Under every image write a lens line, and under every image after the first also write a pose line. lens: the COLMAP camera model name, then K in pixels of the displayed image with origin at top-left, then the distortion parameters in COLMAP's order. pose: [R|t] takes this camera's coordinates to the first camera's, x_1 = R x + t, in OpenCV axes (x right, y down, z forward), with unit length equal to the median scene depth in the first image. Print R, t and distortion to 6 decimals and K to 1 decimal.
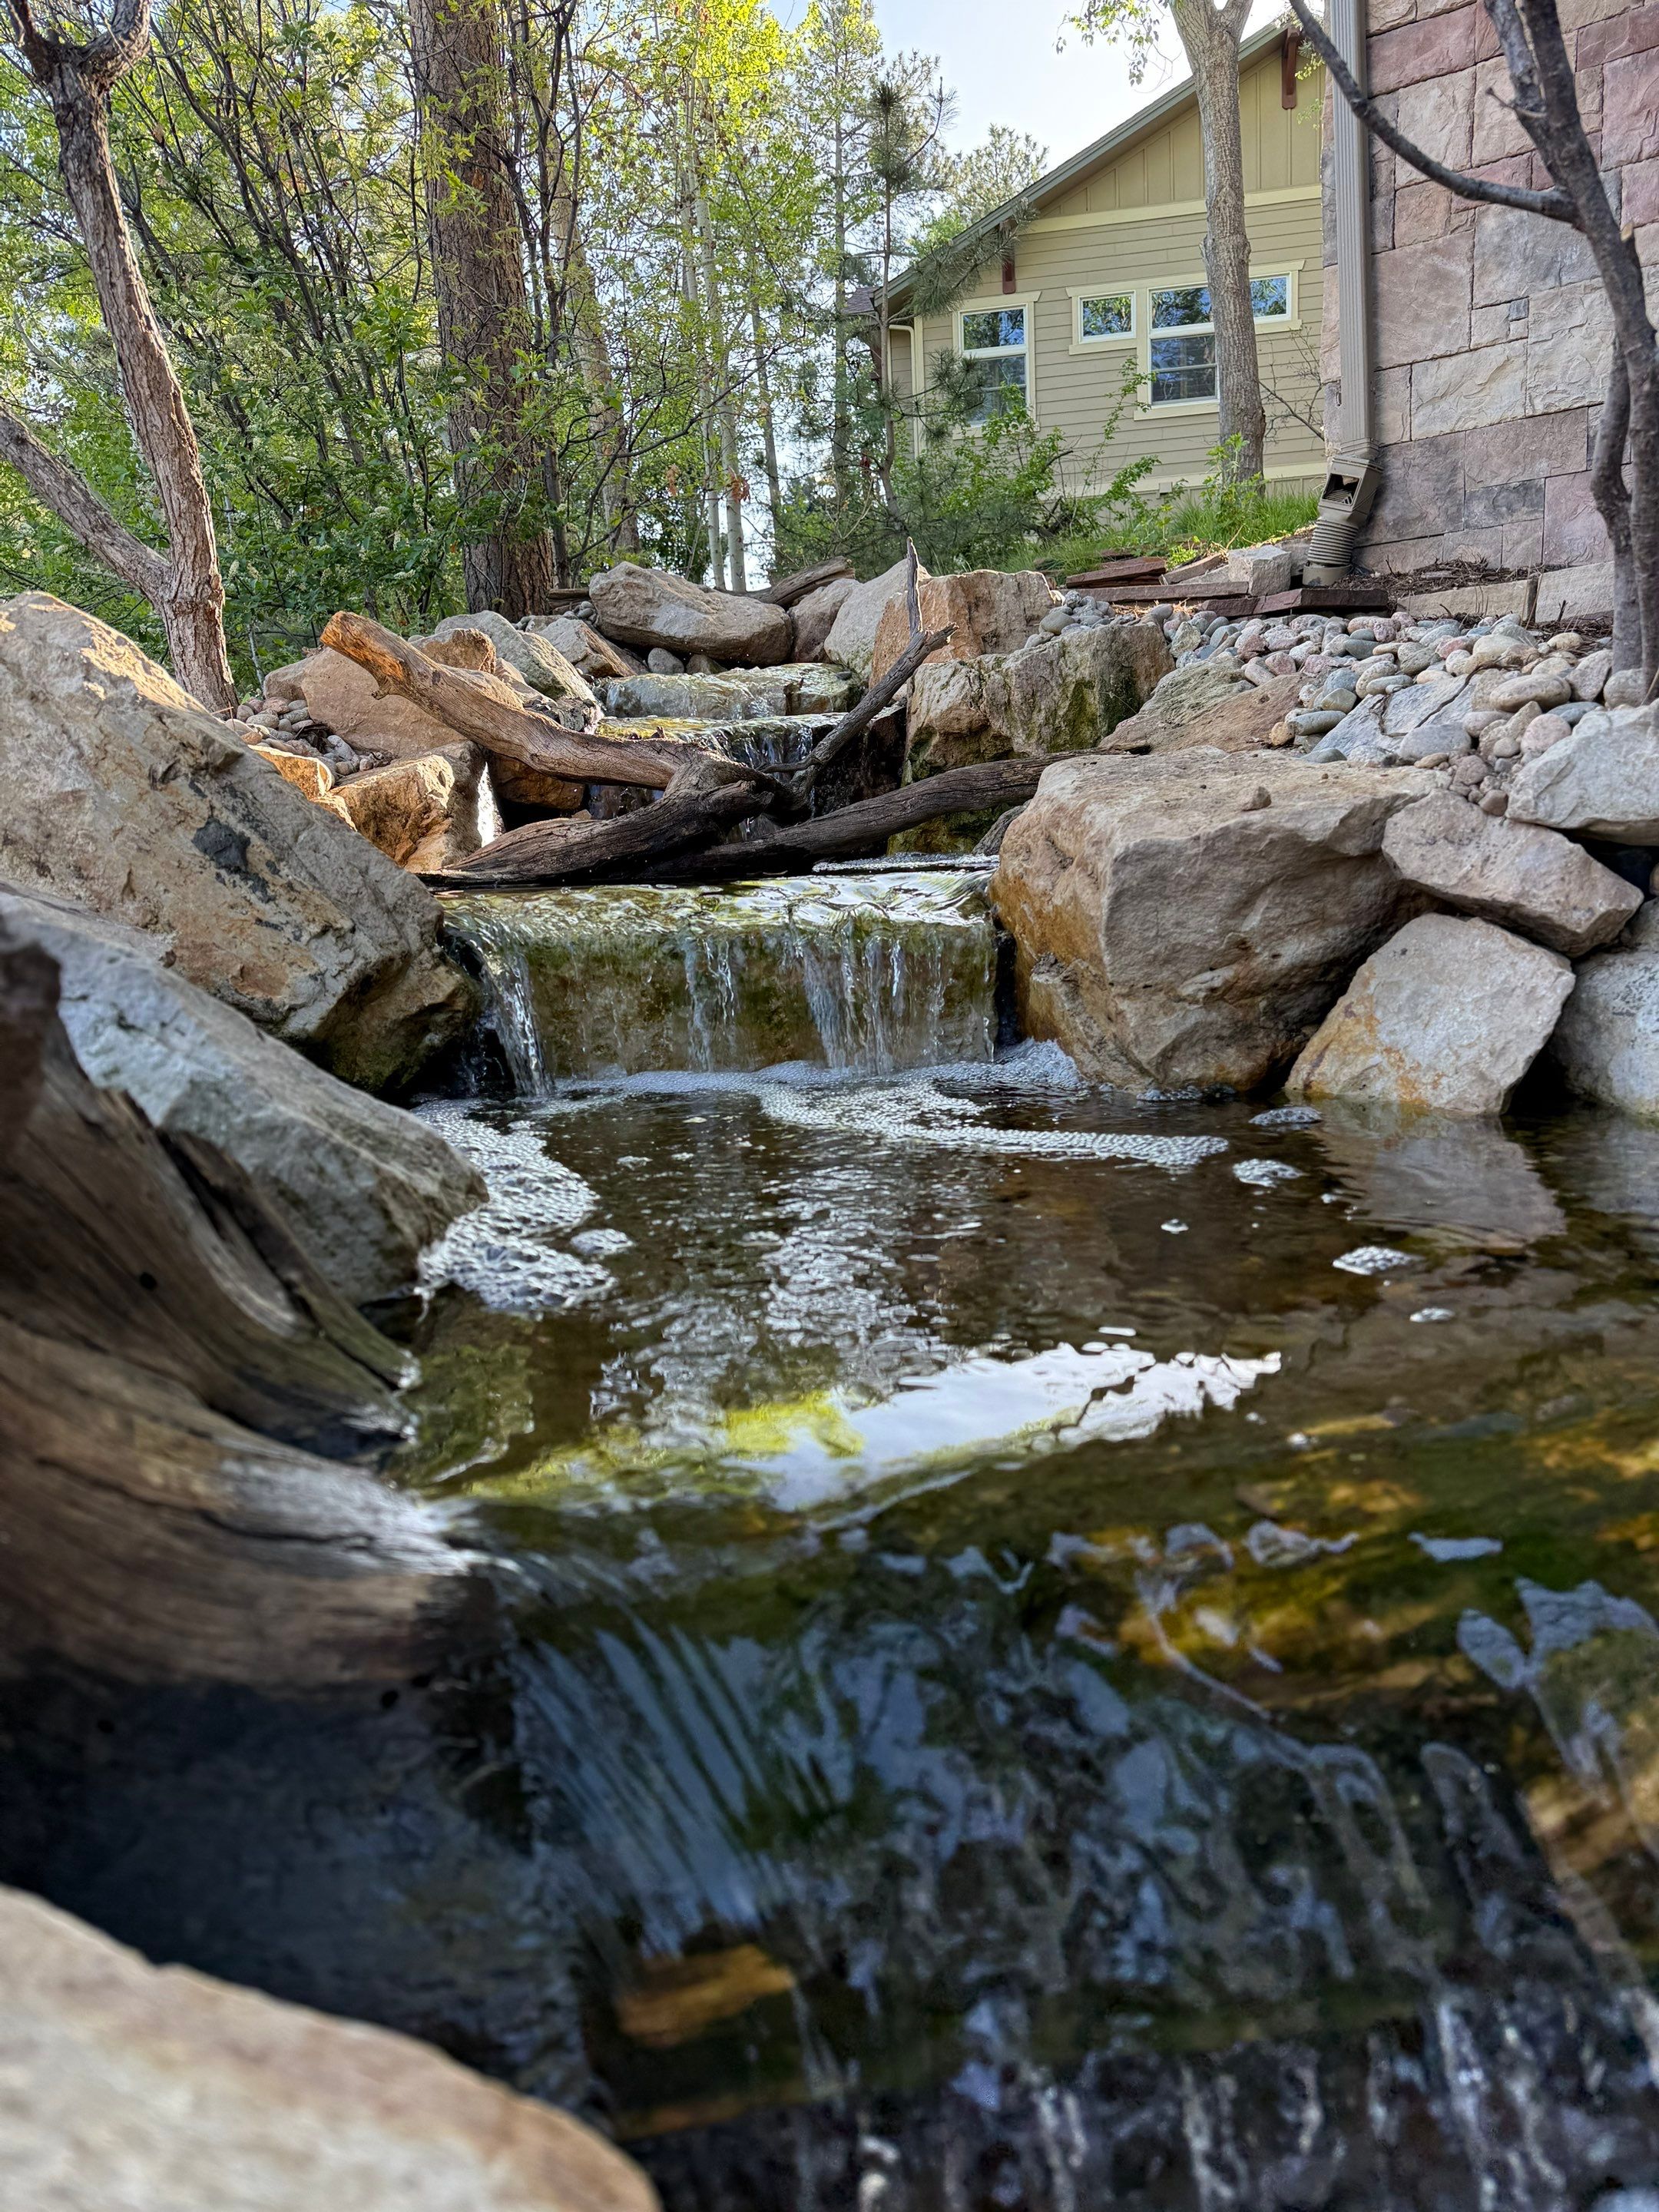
lens RADIAL K [[1542.9, 0, 815.4], [0, 1542.9, 1109.4], [0, 0, 1]] dist [0.079547, -0.088182]
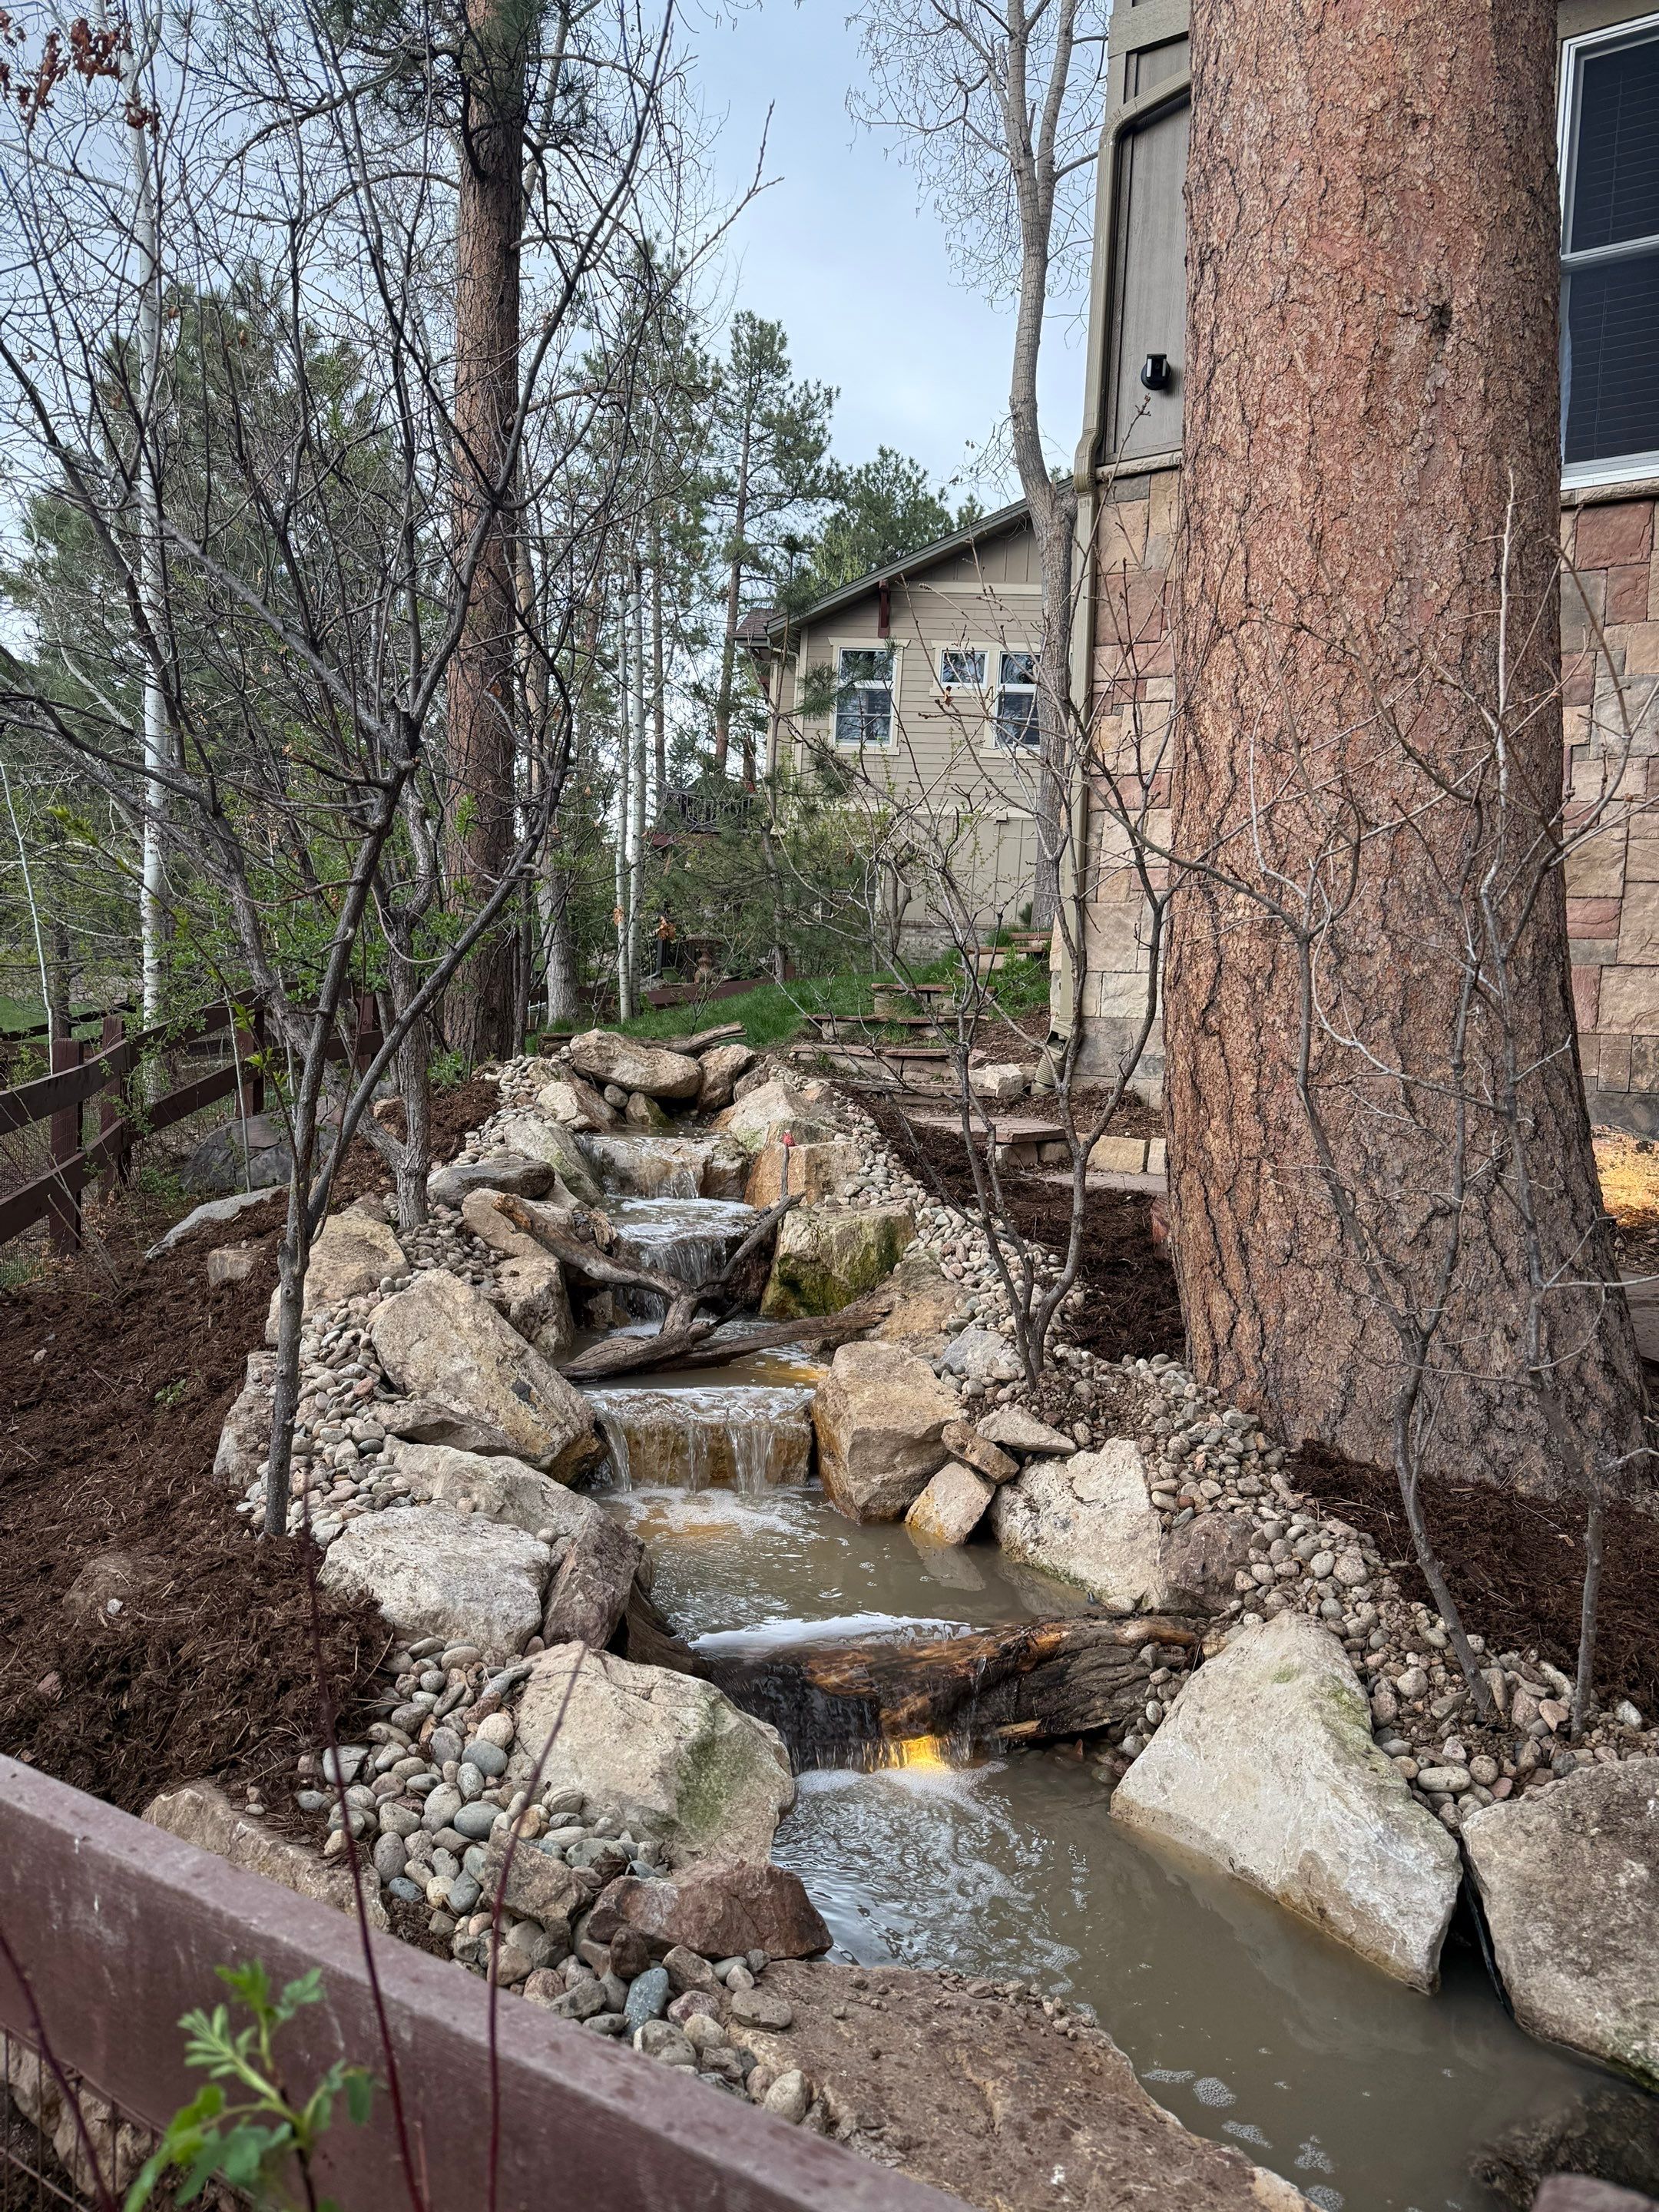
lens RADIAL K [[1542.9, 0, 814.5], [0, 1542.9, 1094.3], [0, 0, 1]] dist [0.079547, -0.088182]
pose [[0.990068, 0.097116, 0.101658, -0.157858], [-0.082559, 0.986883, -0.138731, -0.261345], [-0.113798, 0.128961, 0.985099, -1.311550]]
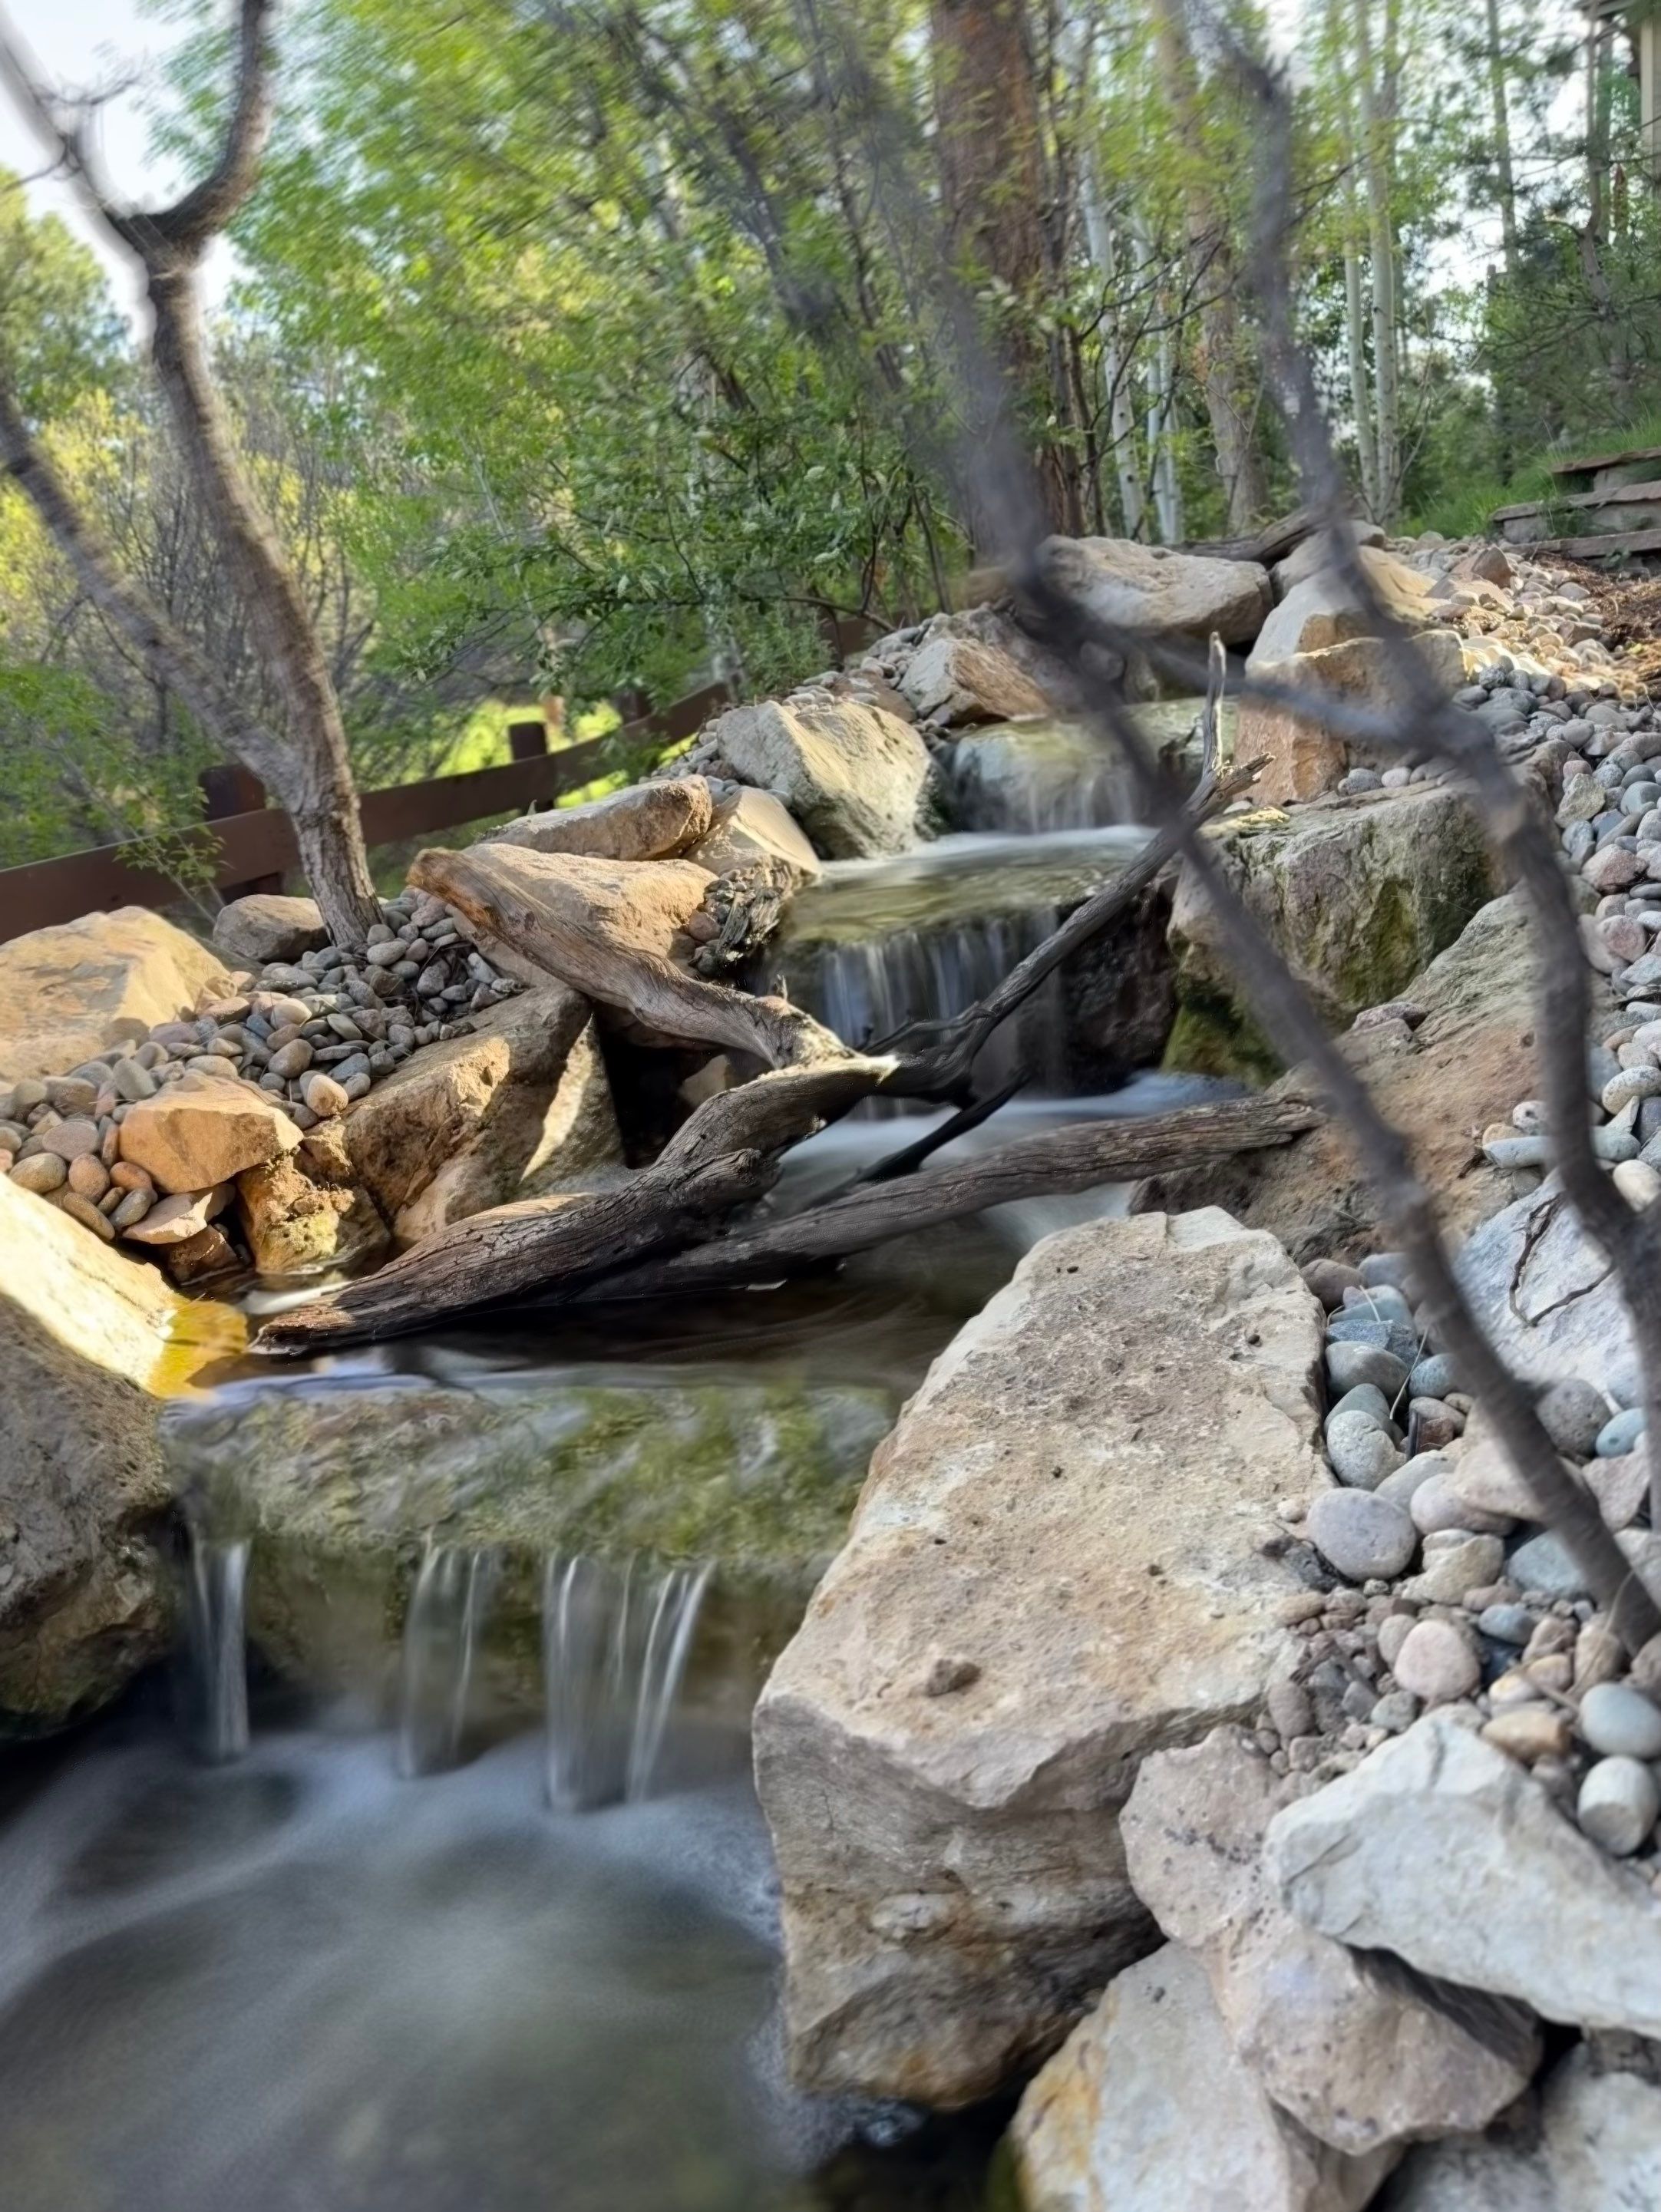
lens RADIAL K [[1773.0, 0, 814.2], [0, 1773.0, 1090.3], [0, 0, 1]] dist [0.060596, -0.062550]
pose [[0.923074, 0.035332, -0.382995, 0.338426], [-0.013382, 0.998119, 0.059826, -0.318660], [0.384389, -0.050098, 0.921811, 0.241787]]
